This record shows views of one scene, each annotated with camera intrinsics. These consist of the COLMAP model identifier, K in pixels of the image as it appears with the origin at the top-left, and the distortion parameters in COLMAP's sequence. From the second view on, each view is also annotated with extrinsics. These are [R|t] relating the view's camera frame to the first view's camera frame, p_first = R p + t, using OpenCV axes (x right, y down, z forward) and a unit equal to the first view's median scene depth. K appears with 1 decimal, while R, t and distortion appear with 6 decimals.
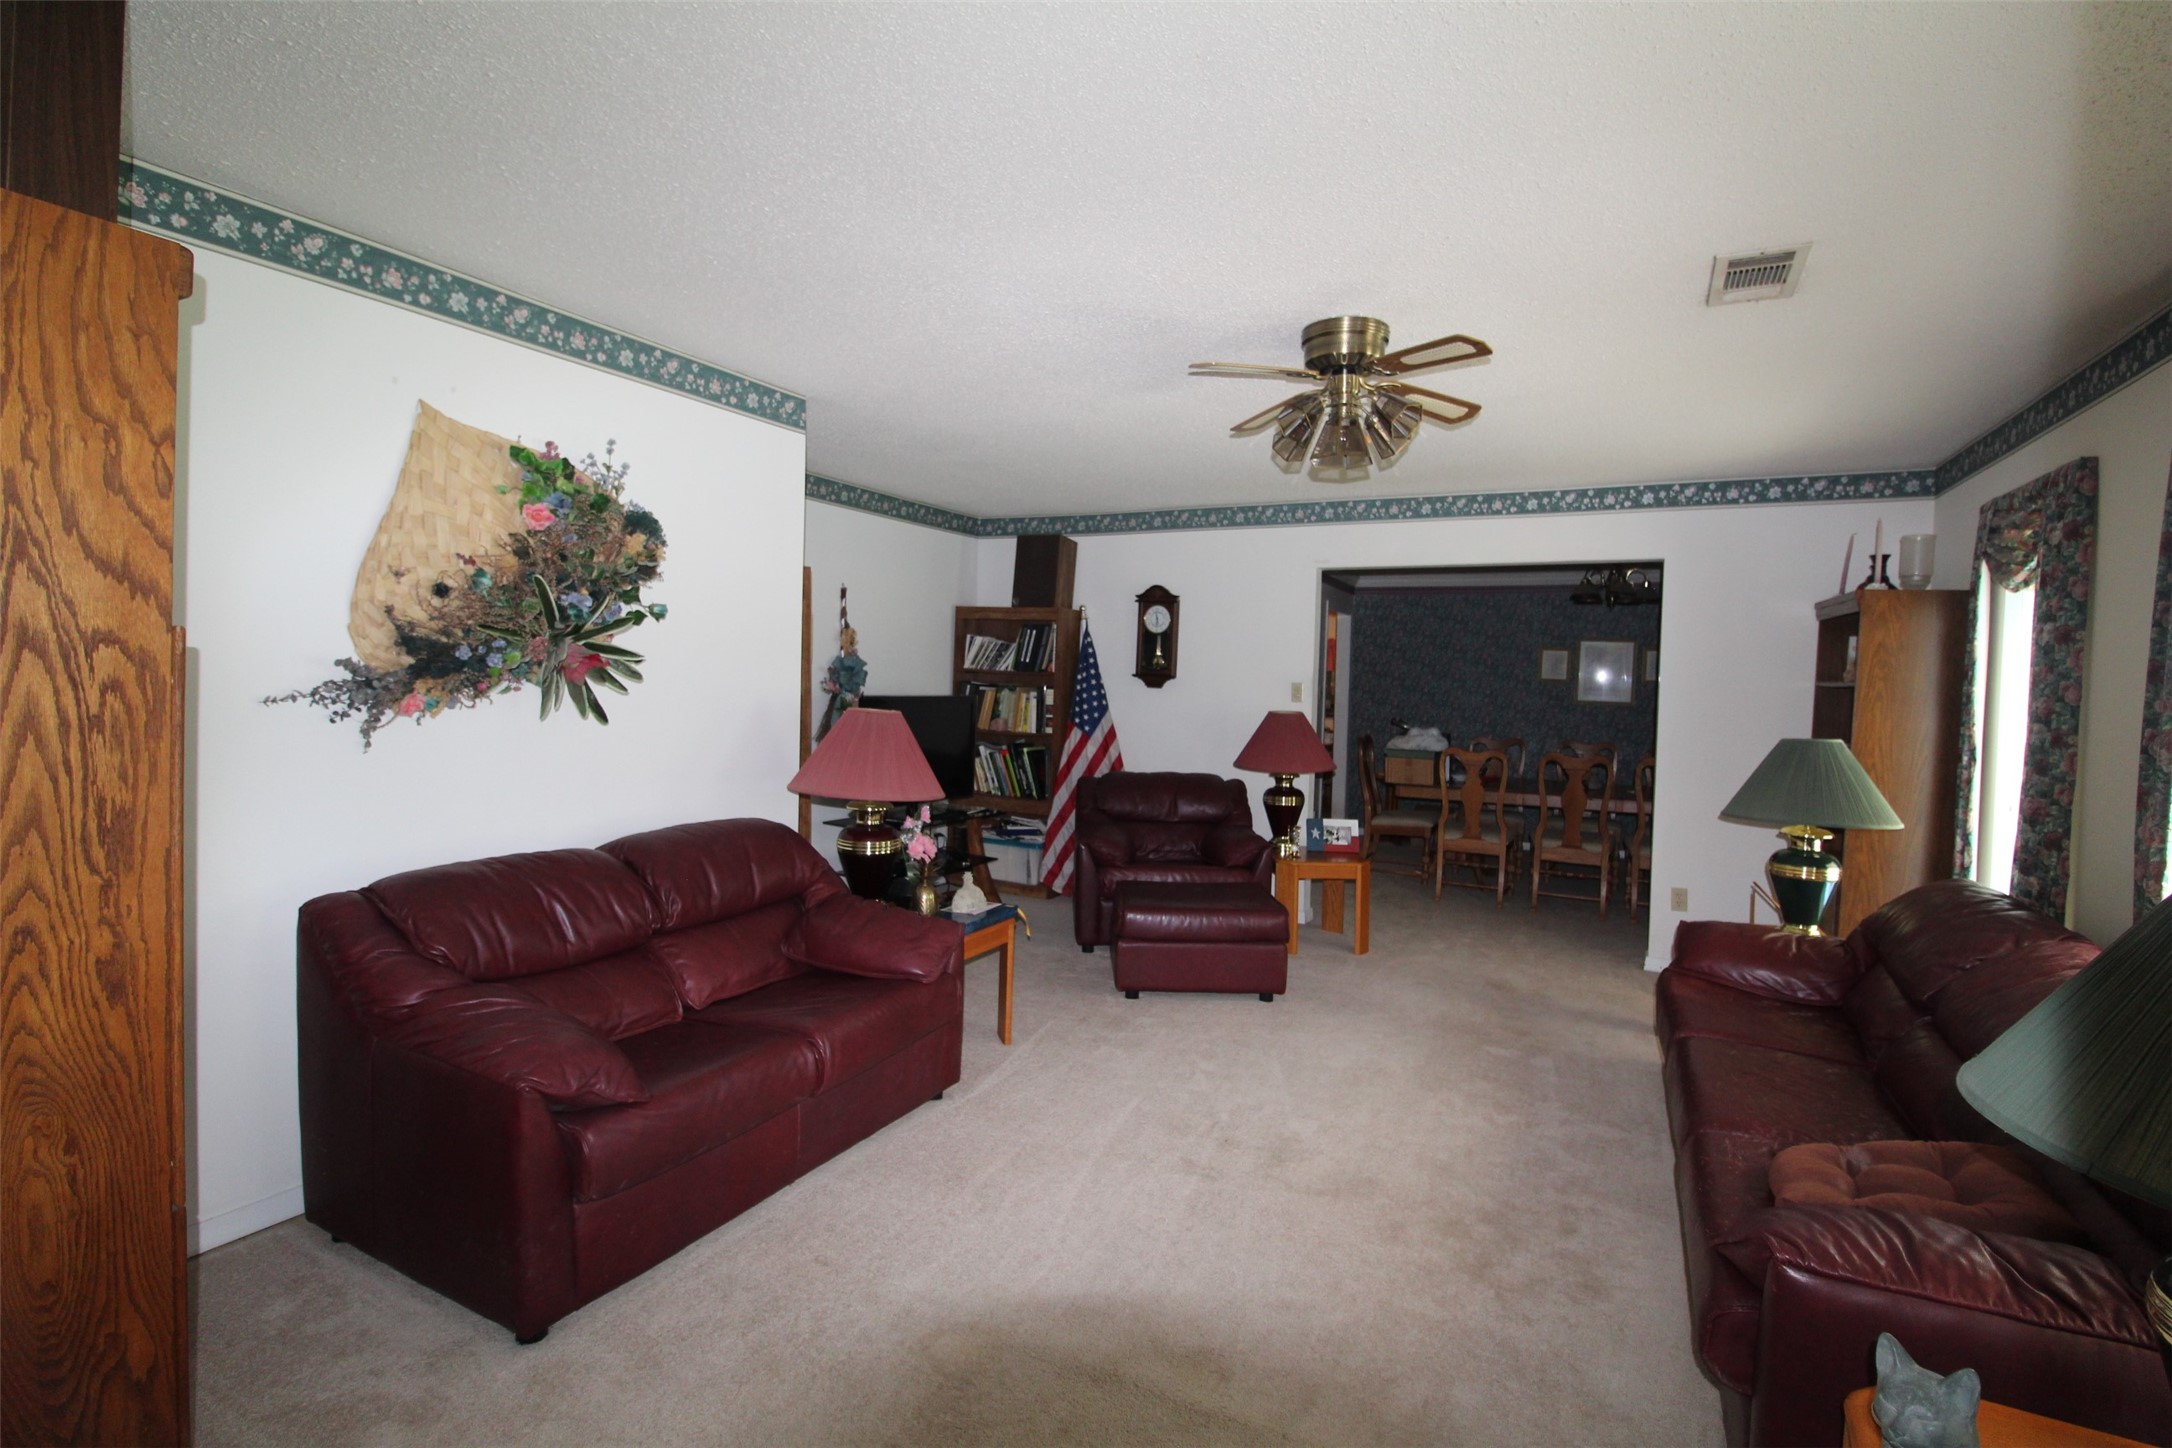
lens RADIAL K [[1003.6, 0, 1091.9], [0, 1003.6, 709.7], [0, 0, 1]] dist [-0.000268, -0.013175]
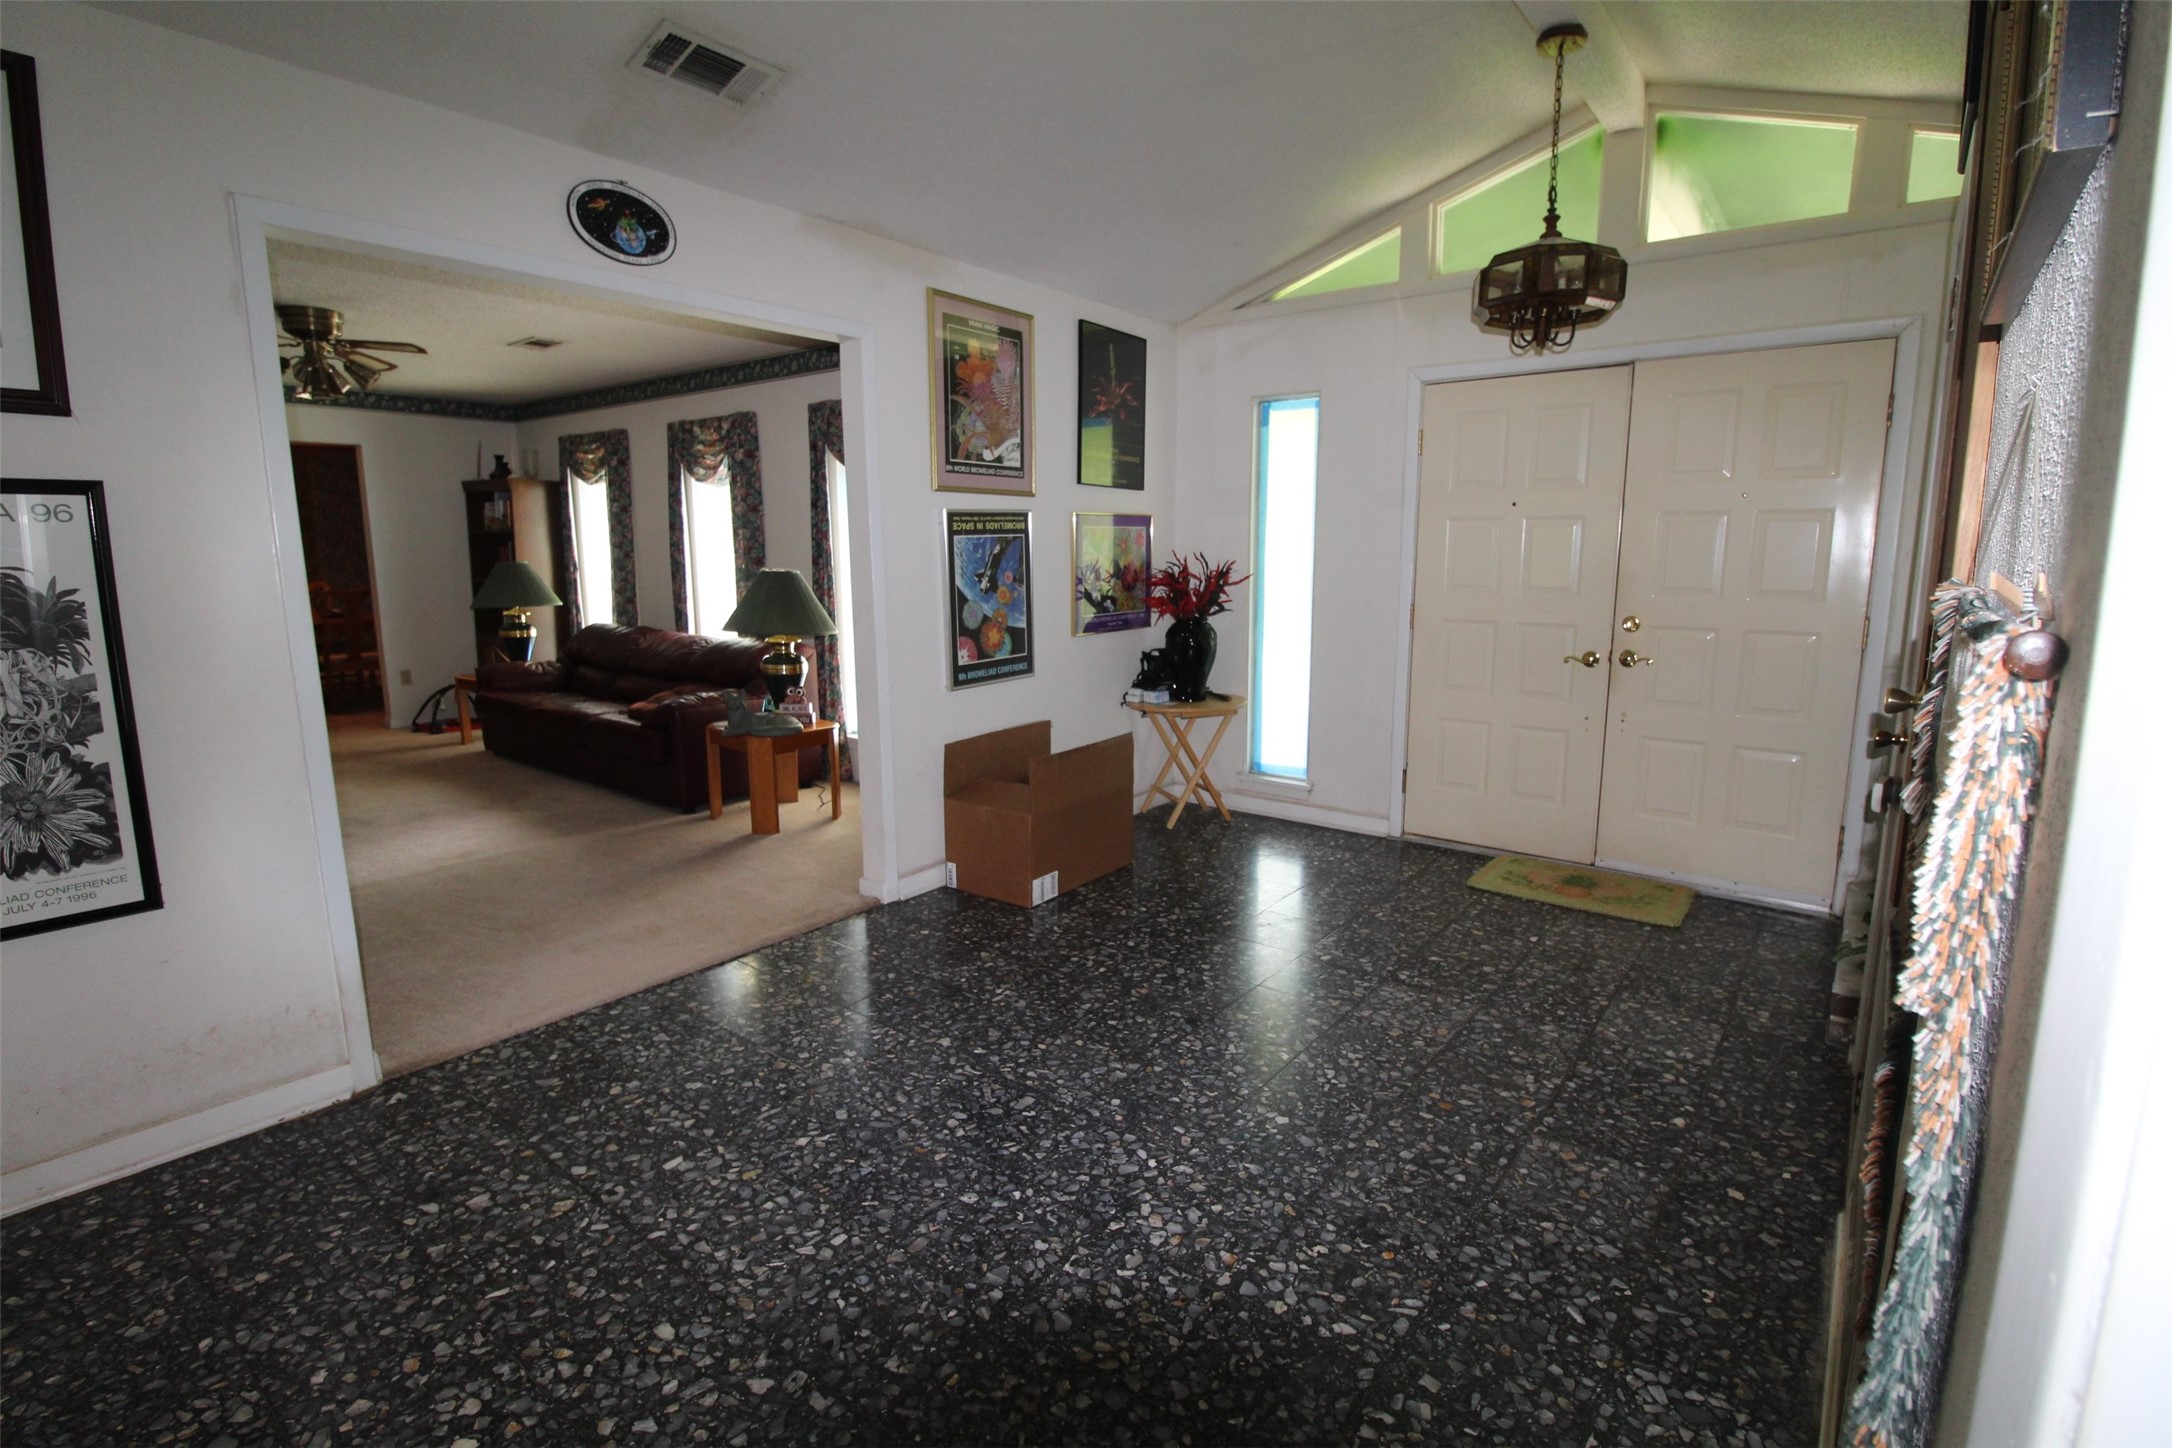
lens RADIAL K [[1003.6, 0, 1091.9], [0, 1003.6, 709.7], [0, 0, 1]] dist [-0.000268, -0.013175]
pose [[0.202310, -0.184890, 0.961710, -0.771361], [0.044891, 0.982735, 0.179489, 0.010947], [-0.978292, 0.006860, 0.207117, -0.374588]]
